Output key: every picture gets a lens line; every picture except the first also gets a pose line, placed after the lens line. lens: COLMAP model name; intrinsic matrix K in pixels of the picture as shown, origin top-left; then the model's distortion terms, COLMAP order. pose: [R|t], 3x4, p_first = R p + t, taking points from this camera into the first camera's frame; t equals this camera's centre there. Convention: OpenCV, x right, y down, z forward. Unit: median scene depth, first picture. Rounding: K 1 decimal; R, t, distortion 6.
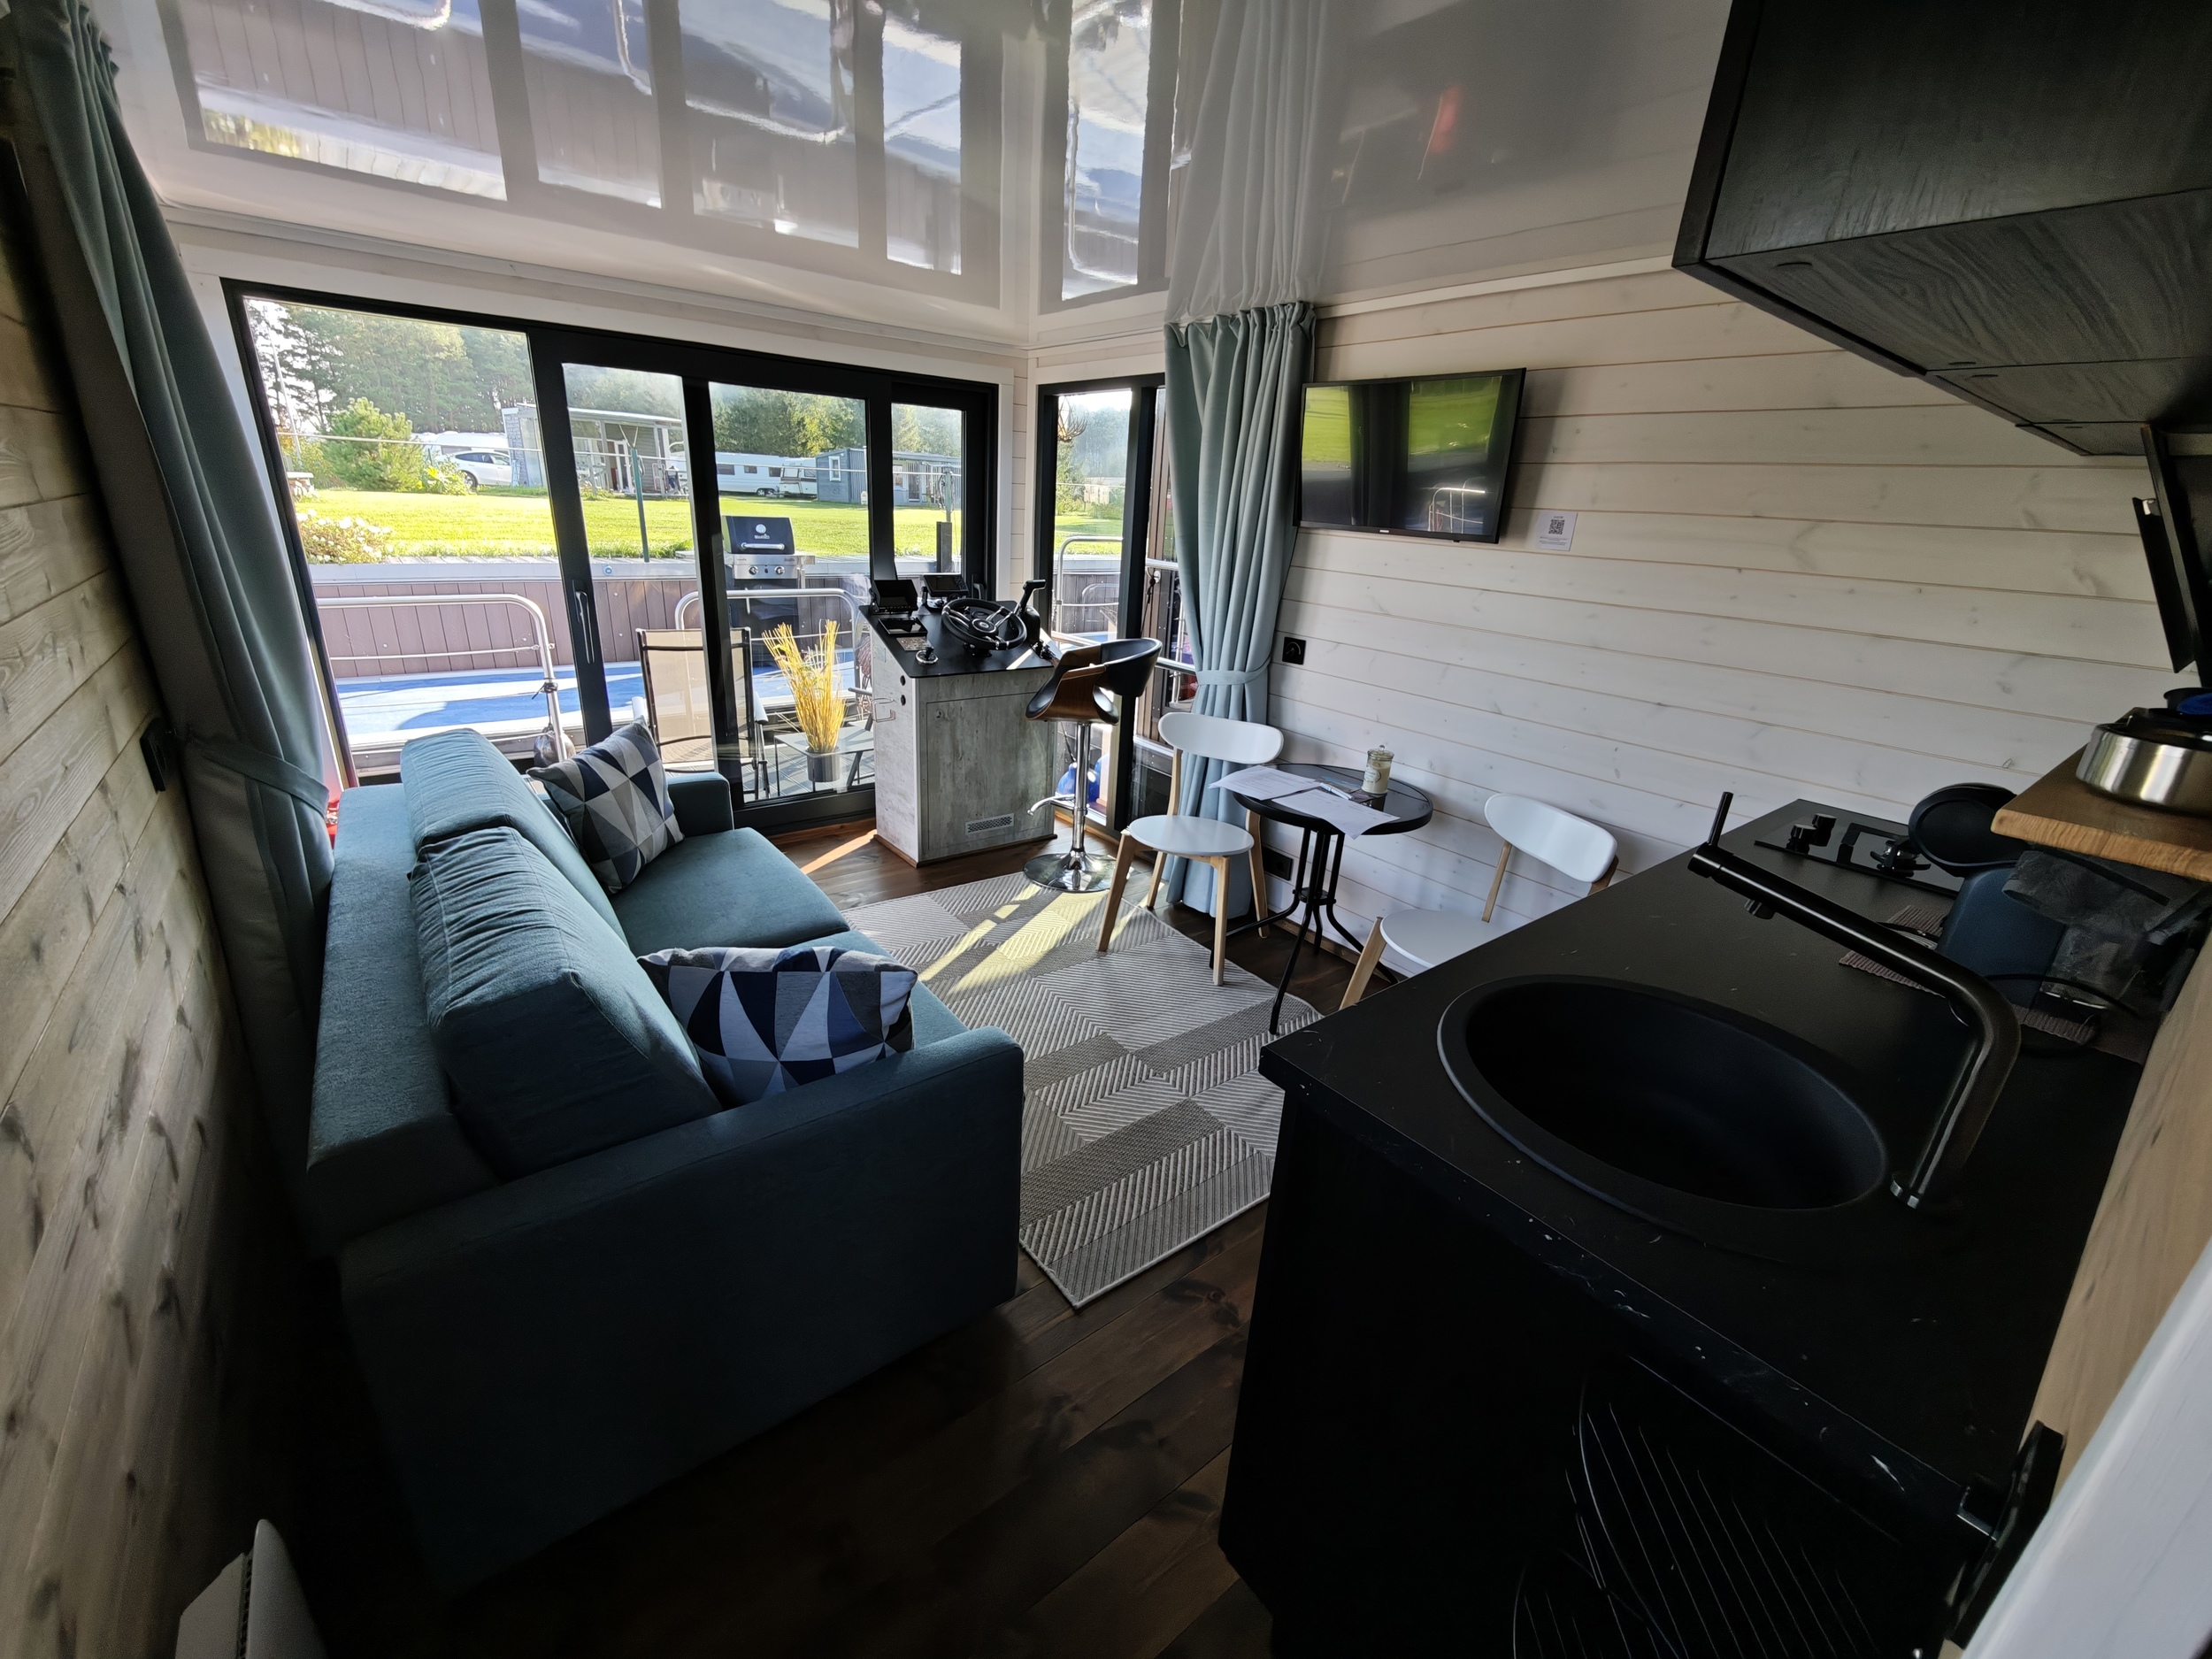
lens RADIAL K [[918.4, 0, 1106.0], [0, 918.4, 829.5], [0, 0, 1]] dist [-0.000094, -0.000122]
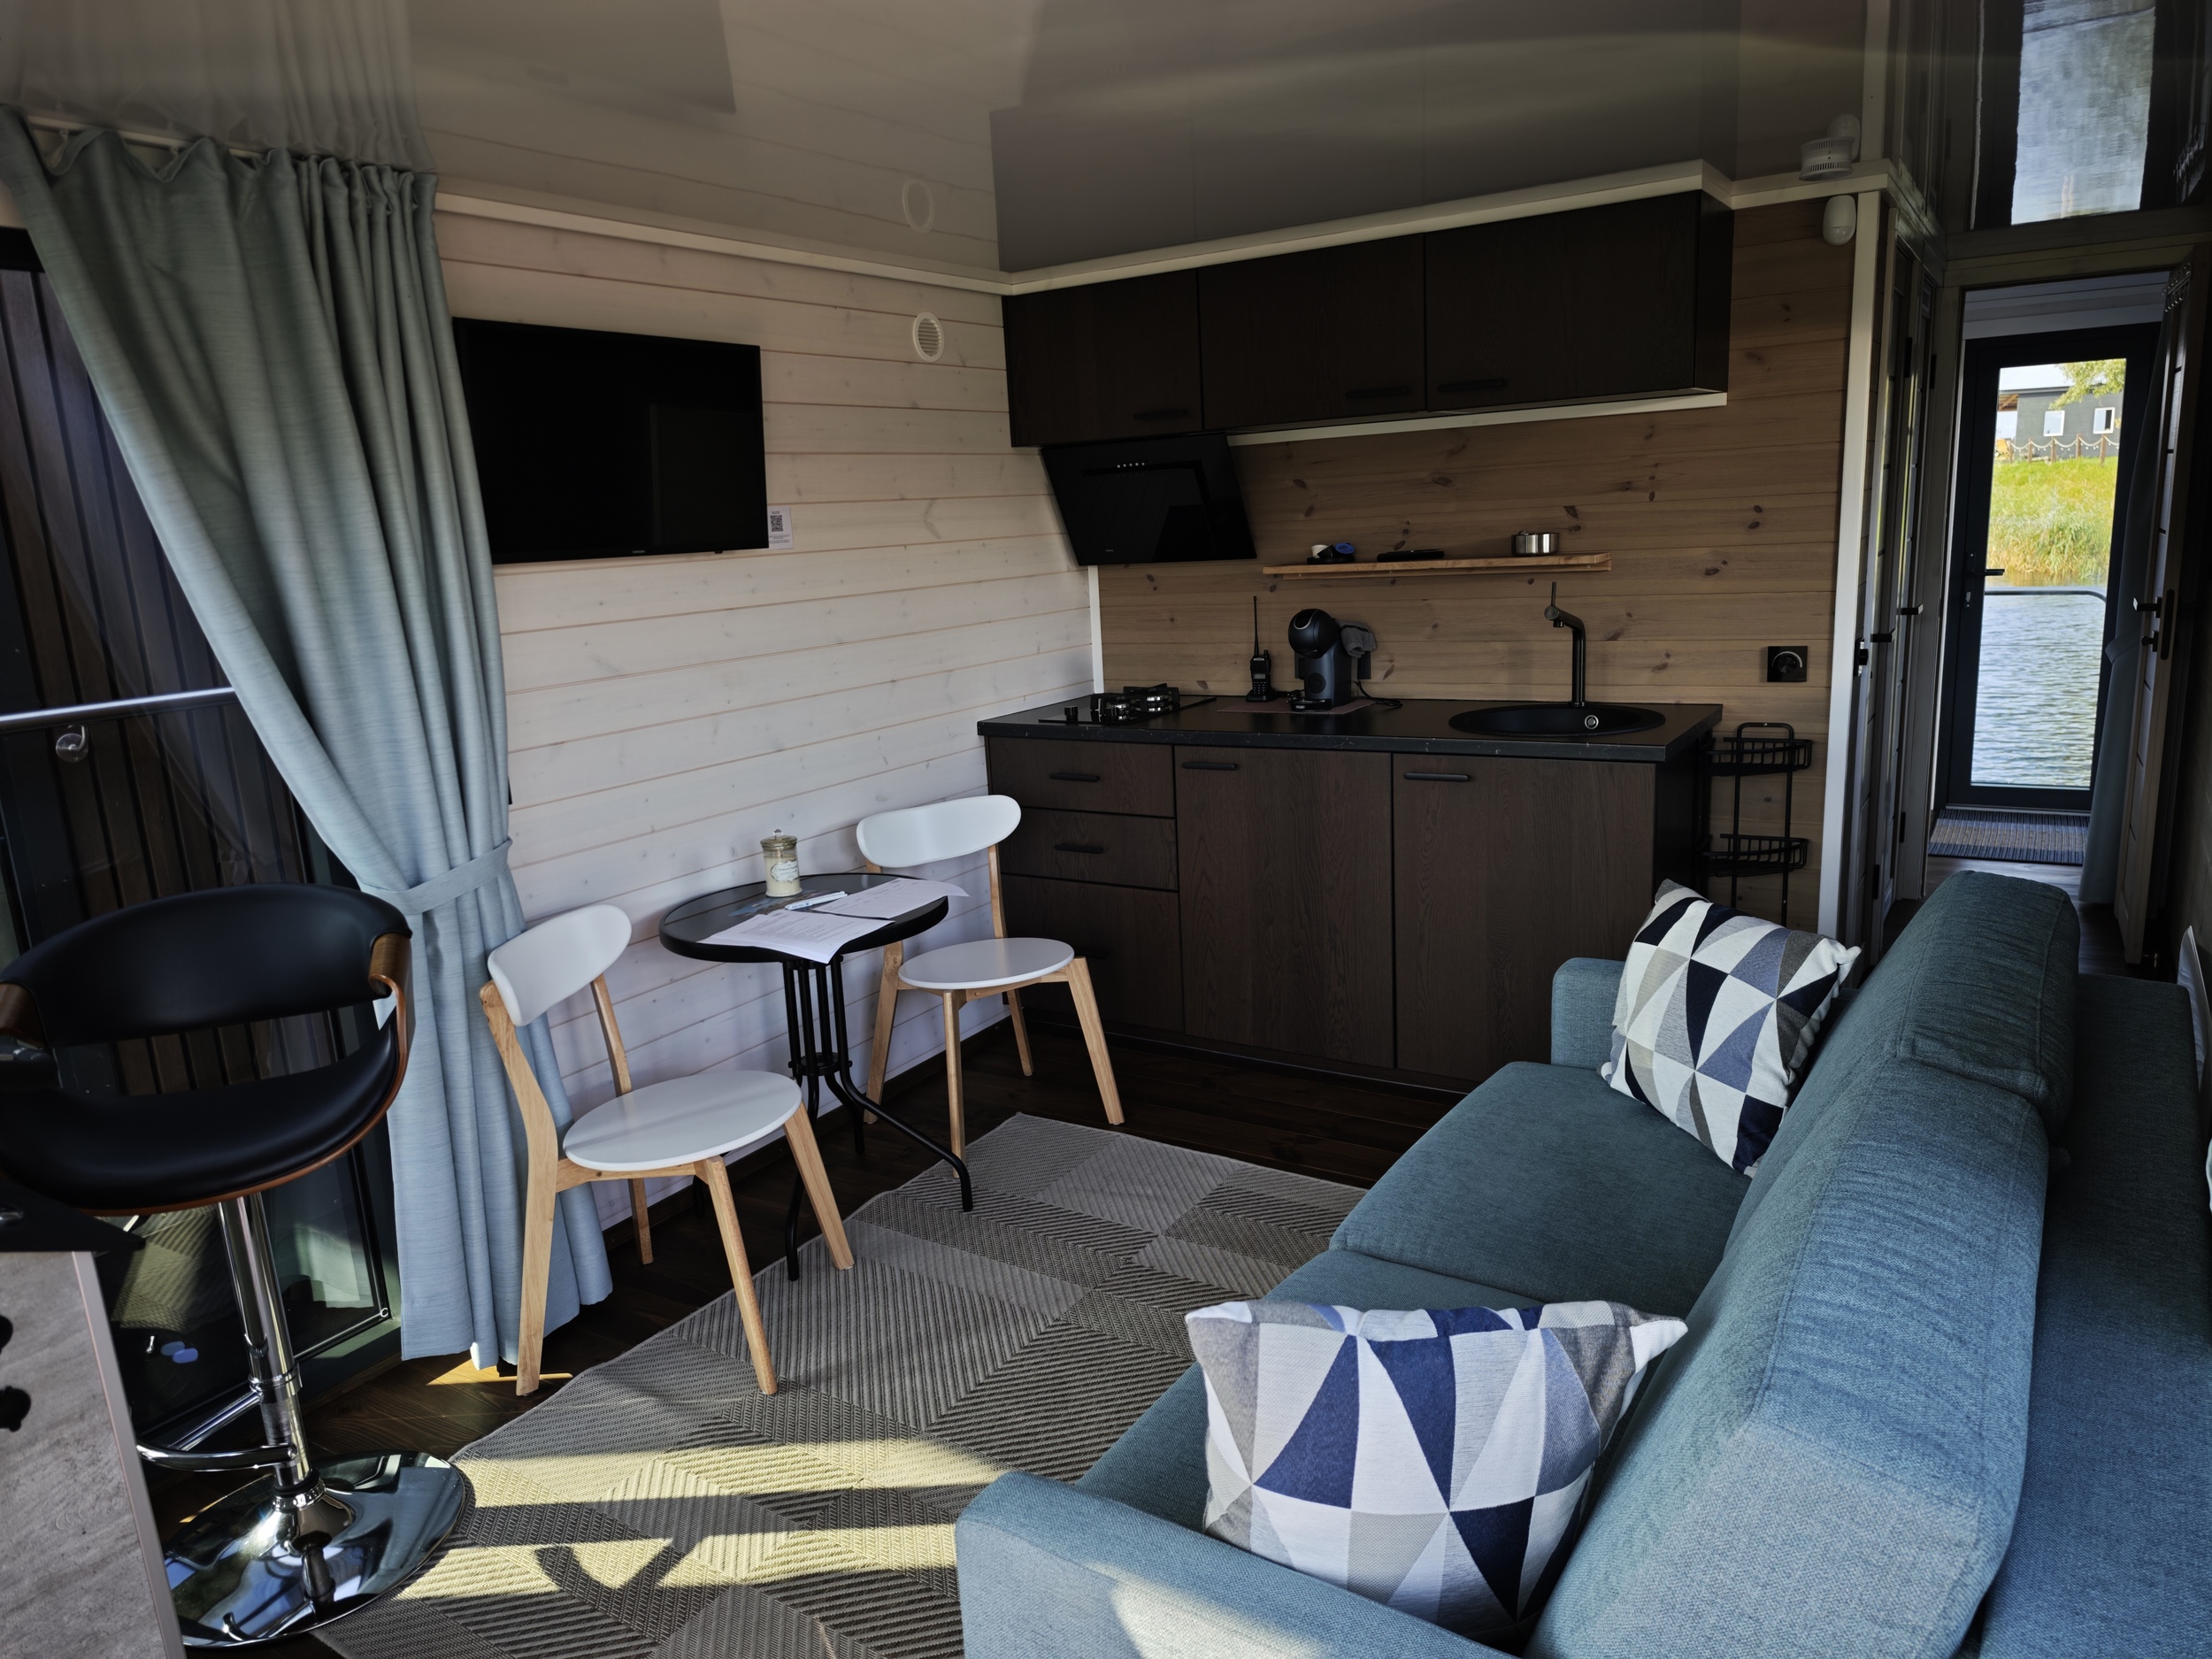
lens RADIAL K [[1468.9, 0, 1106.0], [0, 1468.9, 829.5], [0, 0, 1]] dist [0.000652, -0.000045]
pose [[-0.309718, -0.223921, 0.924085, -0.831372], [0.365539, 0.869143, 0.333123, -0.379147], [-0.877756, 0.440964, -0.187337, 0.993418]]
